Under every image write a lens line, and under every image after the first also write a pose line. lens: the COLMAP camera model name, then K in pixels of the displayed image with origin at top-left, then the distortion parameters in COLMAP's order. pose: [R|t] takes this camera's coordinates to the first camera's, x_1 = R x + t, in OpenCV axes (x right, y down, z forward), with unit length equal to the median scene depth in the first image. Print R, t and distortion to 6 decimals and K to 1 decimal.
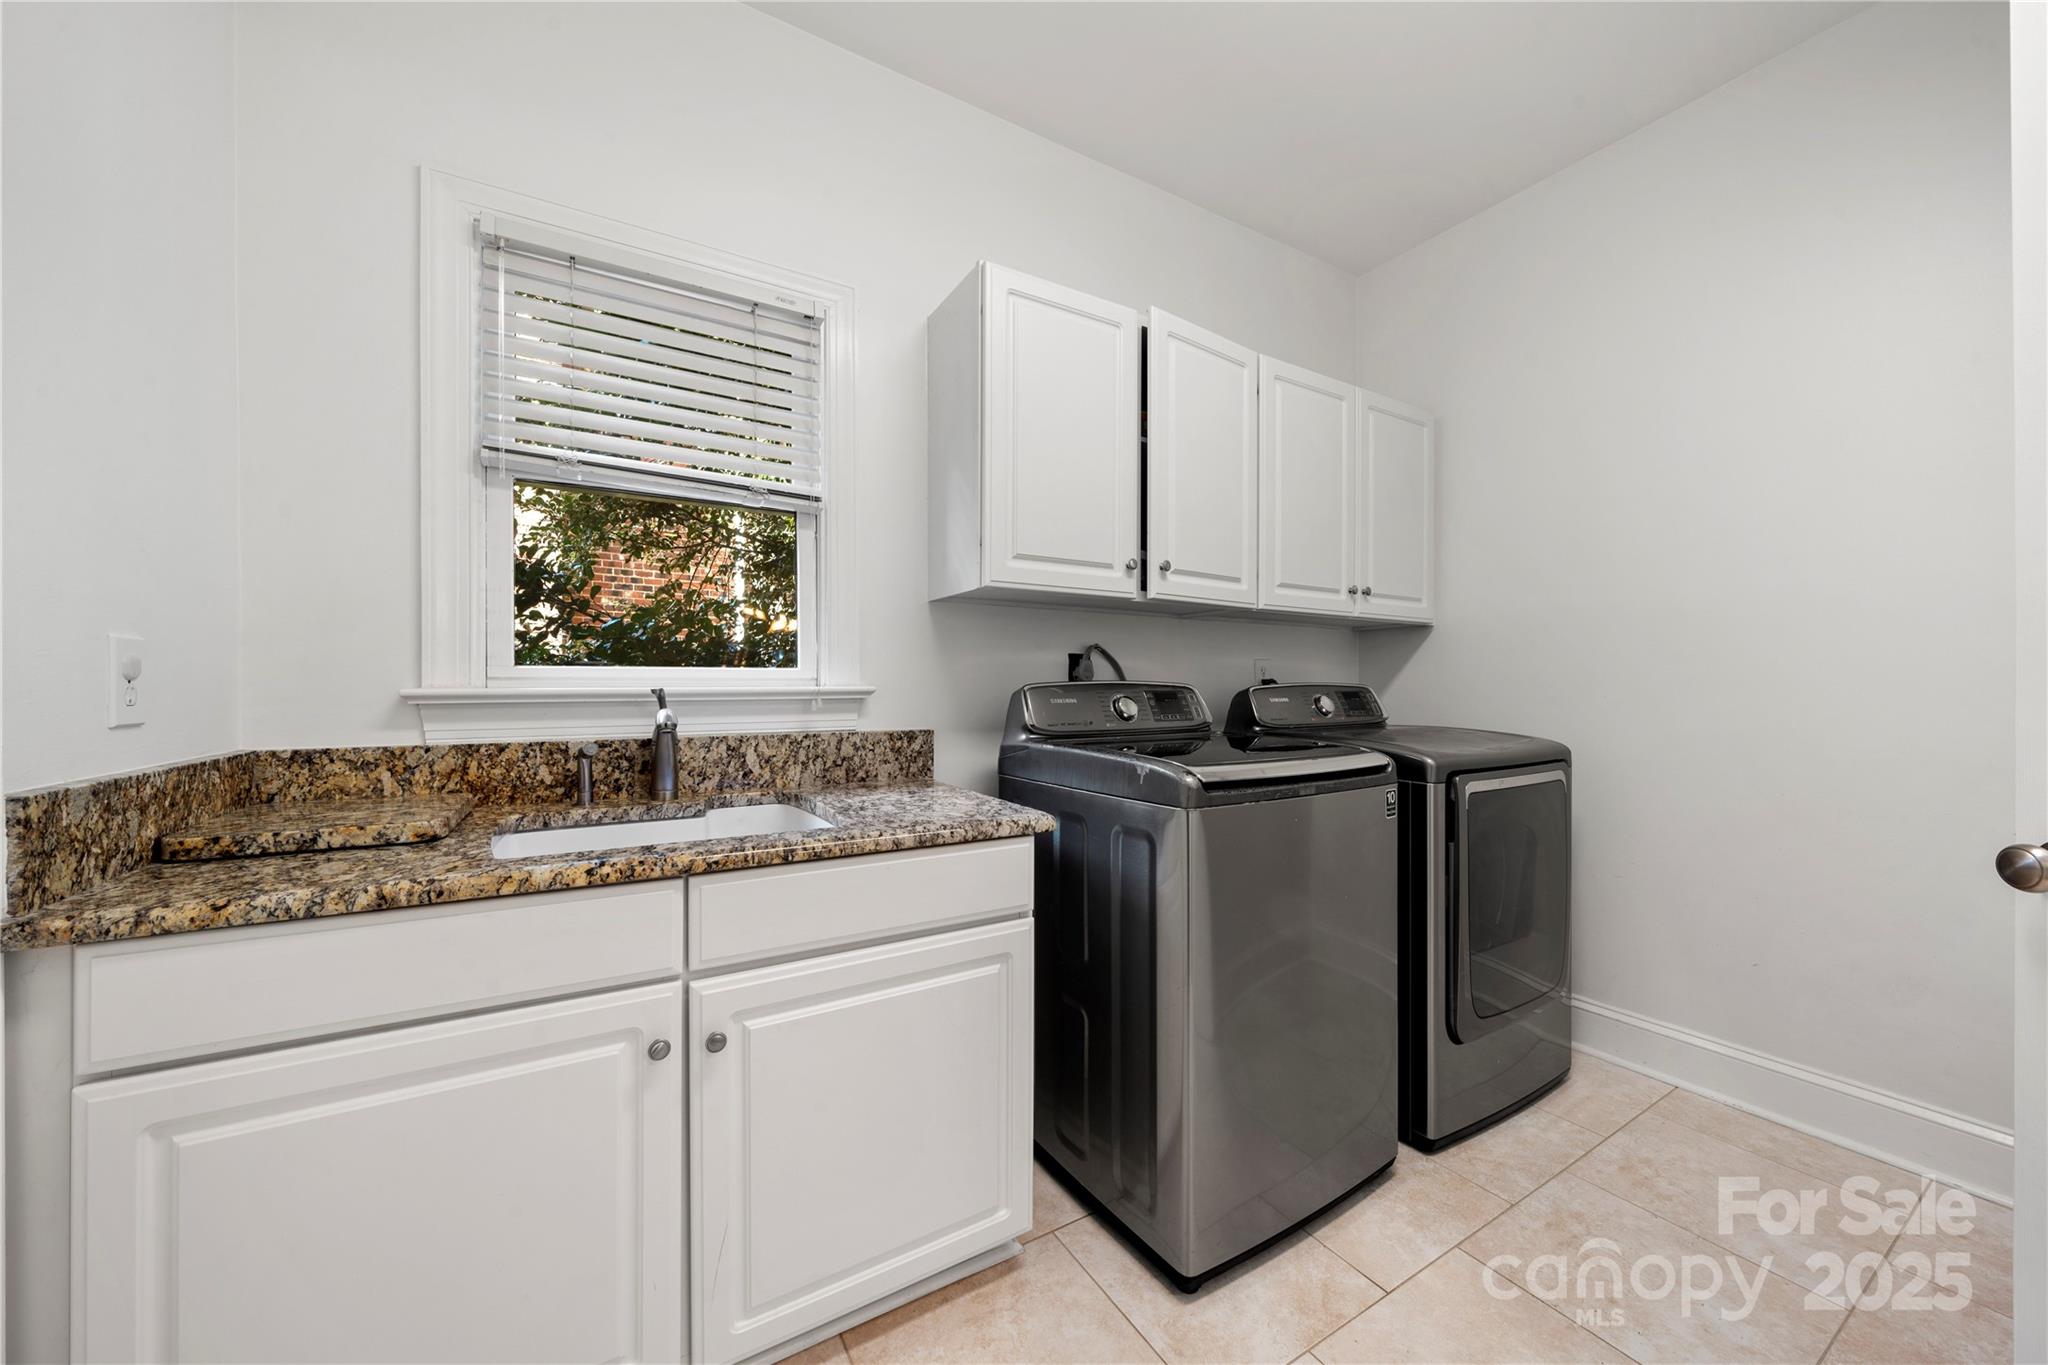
lens RADIAL K [[744.6, 0, 1024.4], [0, 744.6, 703.4], [0, 0, 1]] dist [-0.000204, -0.000061]
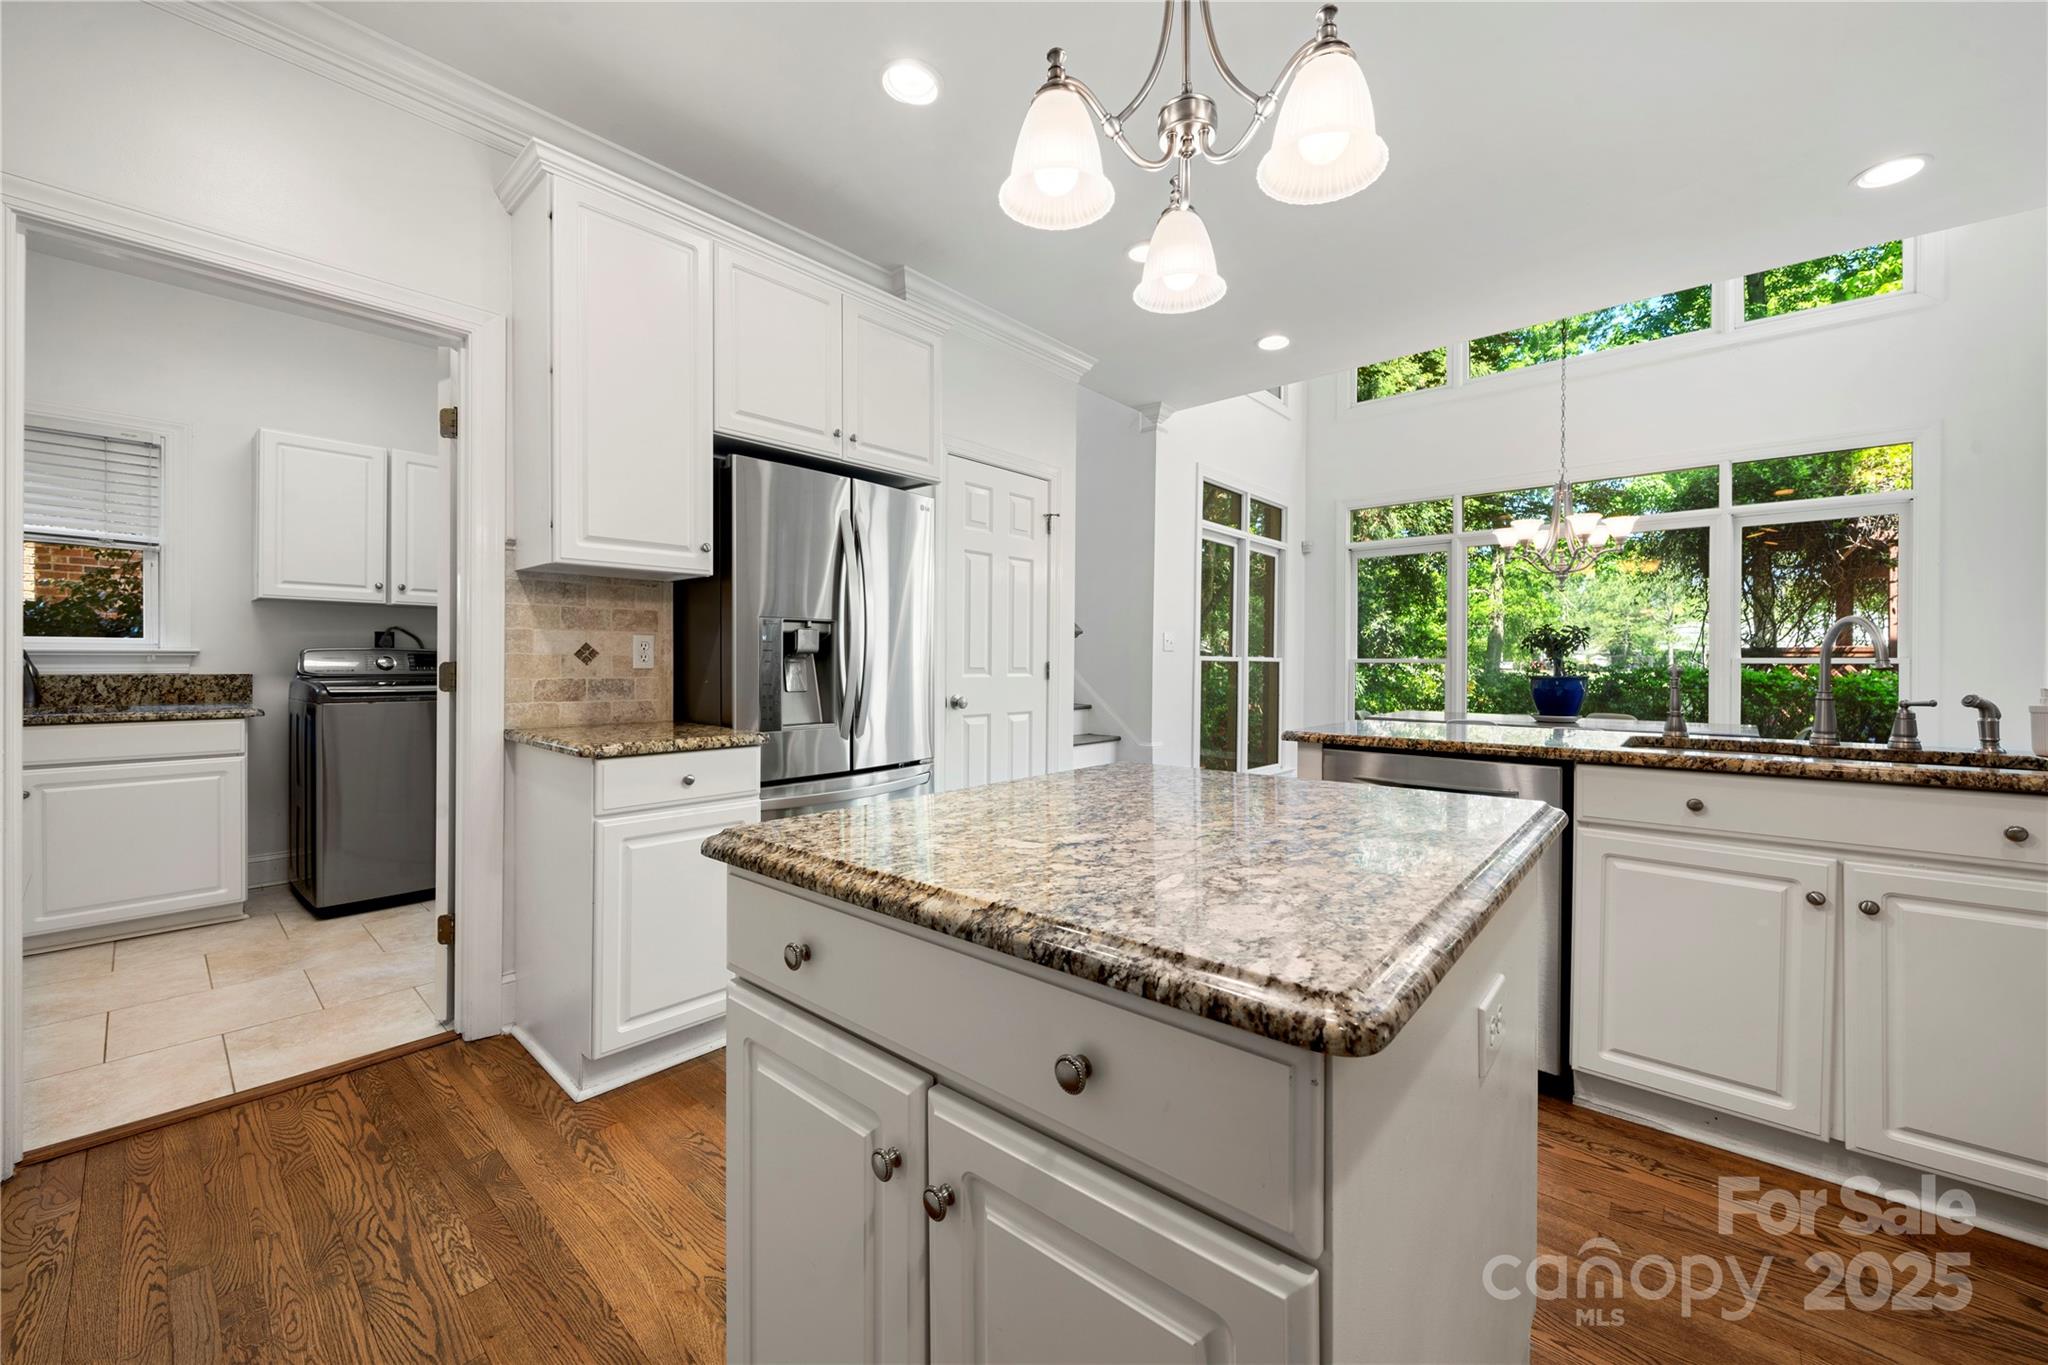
lens RADIAL K [[788.4, 0, 1024.0], [0, 788.4, 682.5], [0, 0, 1]] dist [0.000296, 0.000074]
pose [[0.953850, 0.000695, 0.300281, 1.136695], [-0.003676, 0.999949, 0.009363, 0.032696], [-0.300259, -0.010035, 0.953805, -1.431802]]
